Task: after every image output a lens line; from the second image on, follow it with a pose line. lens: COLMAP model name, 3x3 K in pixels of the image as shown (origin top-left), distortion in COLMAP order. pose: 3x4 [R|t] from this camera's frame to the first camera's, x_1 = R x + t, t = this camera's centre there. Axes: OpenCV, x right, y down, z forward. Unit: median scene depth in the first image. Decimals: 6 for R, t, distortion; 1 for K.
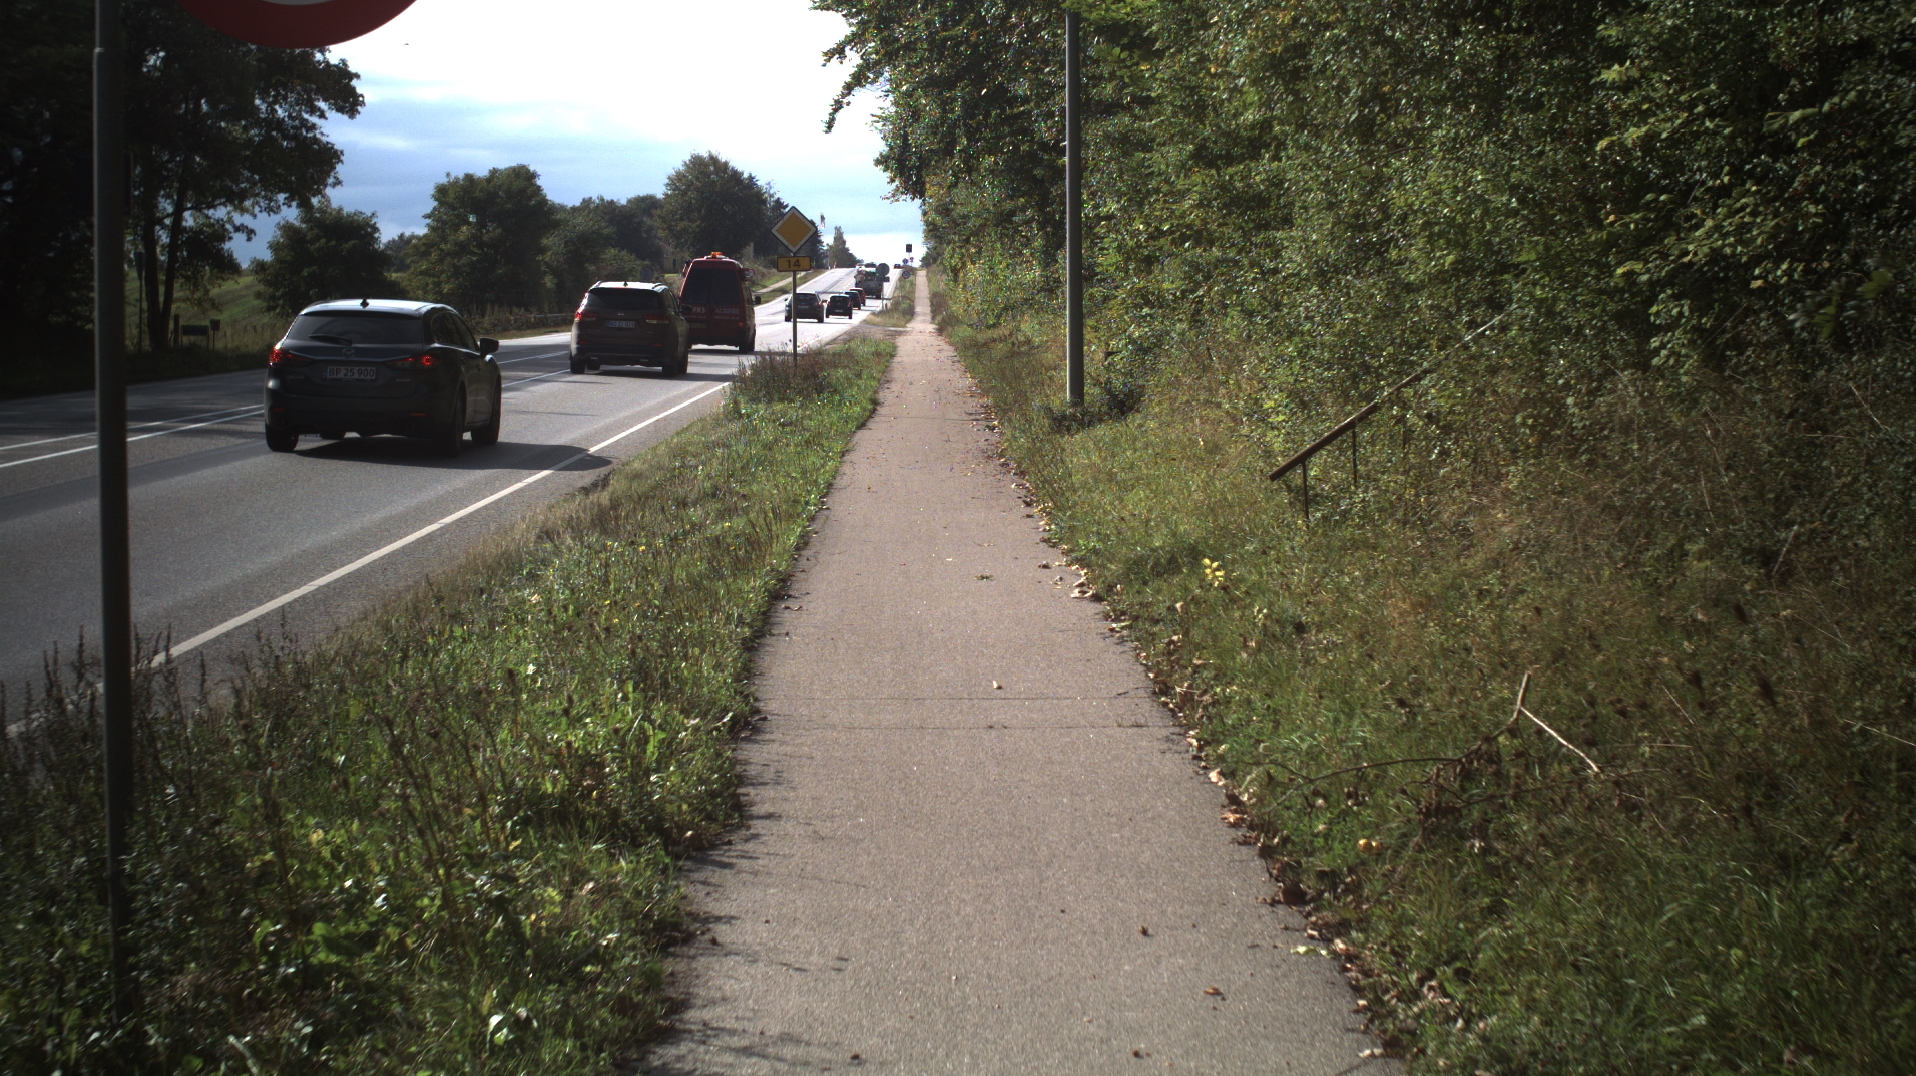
lens RADIAL K [[3407.1, 0, 958.0], [0, 3407.1, 538.0], [0, 0, 1]] dist [-0.277906, 0.334246]
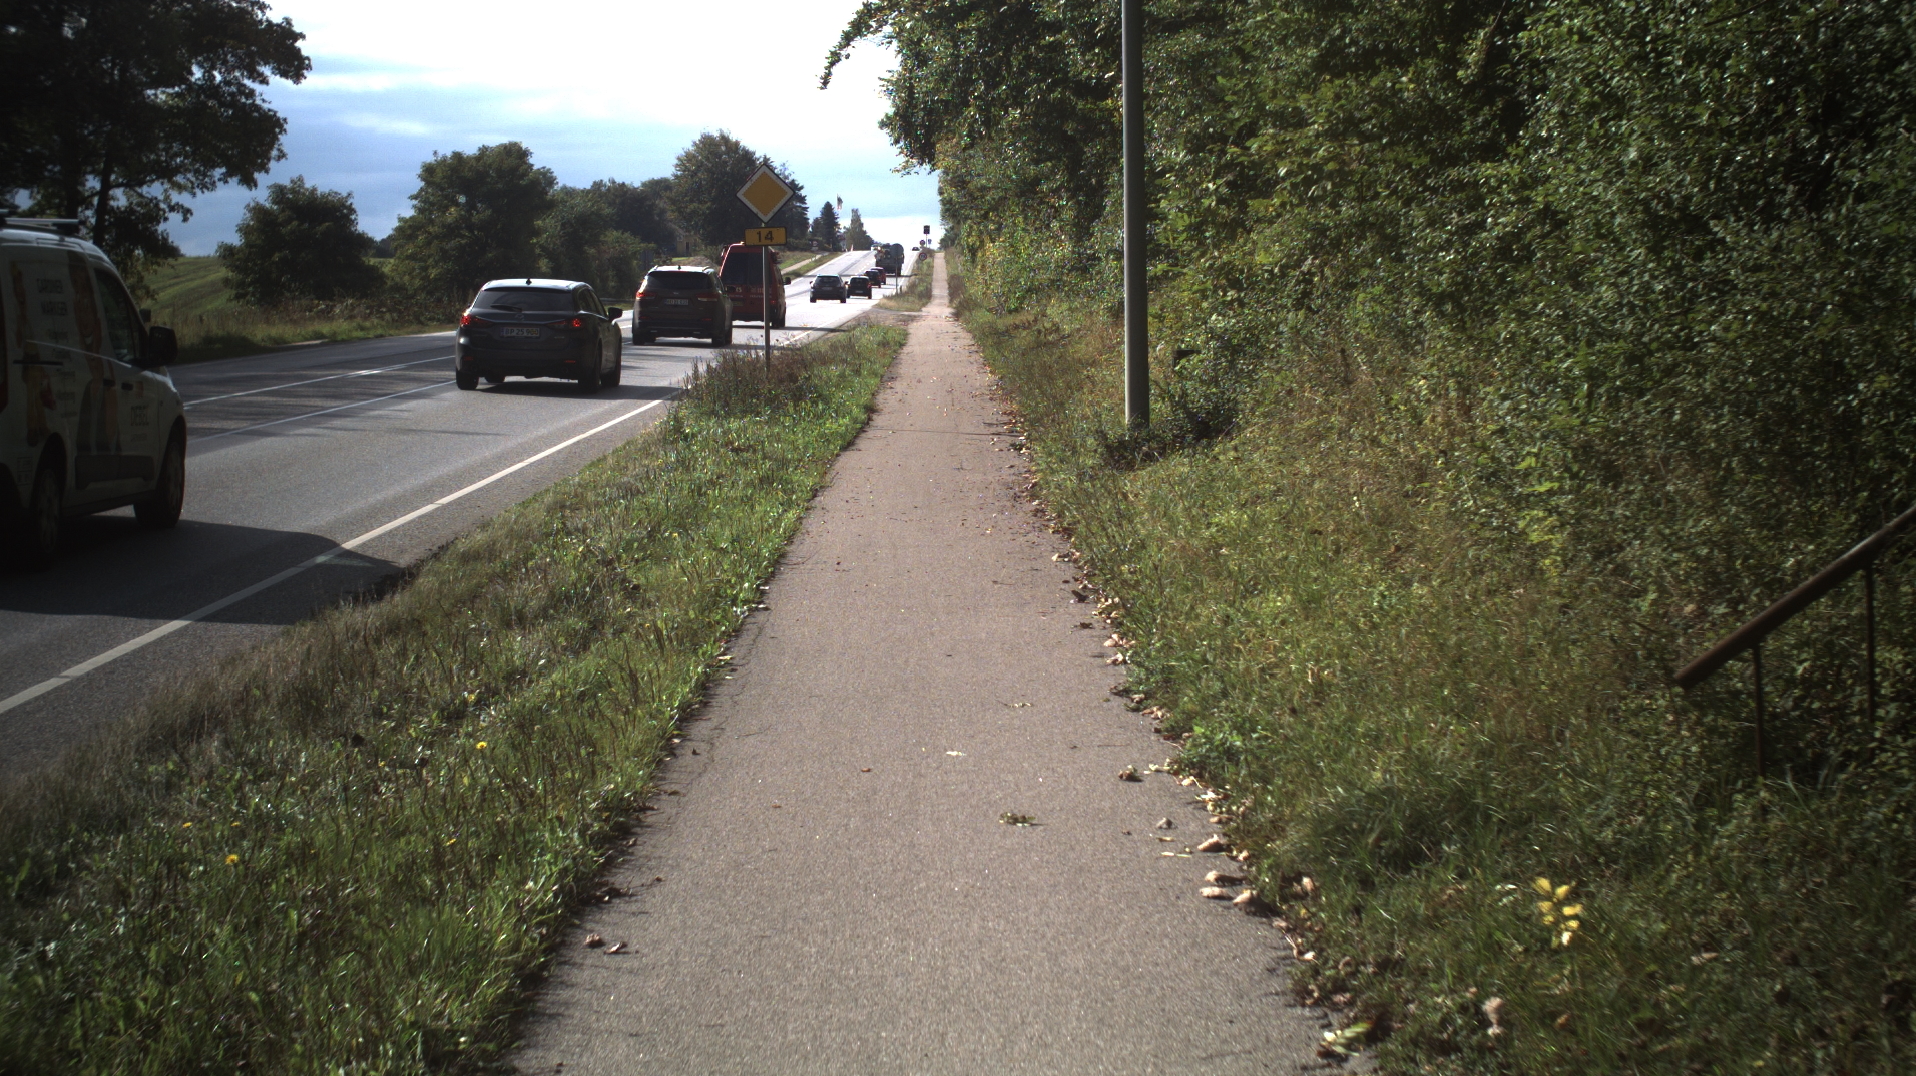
lens RADIAL K [[3407.1, 0, 958.0], [0, 3407.1, 538.0], [0, 0, 1]] dist [-0.277906, 0.334246]
pose [[0.999963, -0.006010, -0.006126, 0.000443], [0.006041, 0.999969, 0.005098, -0.007477], [0.006095, -0.005135, 0.999968, 0.109749]]
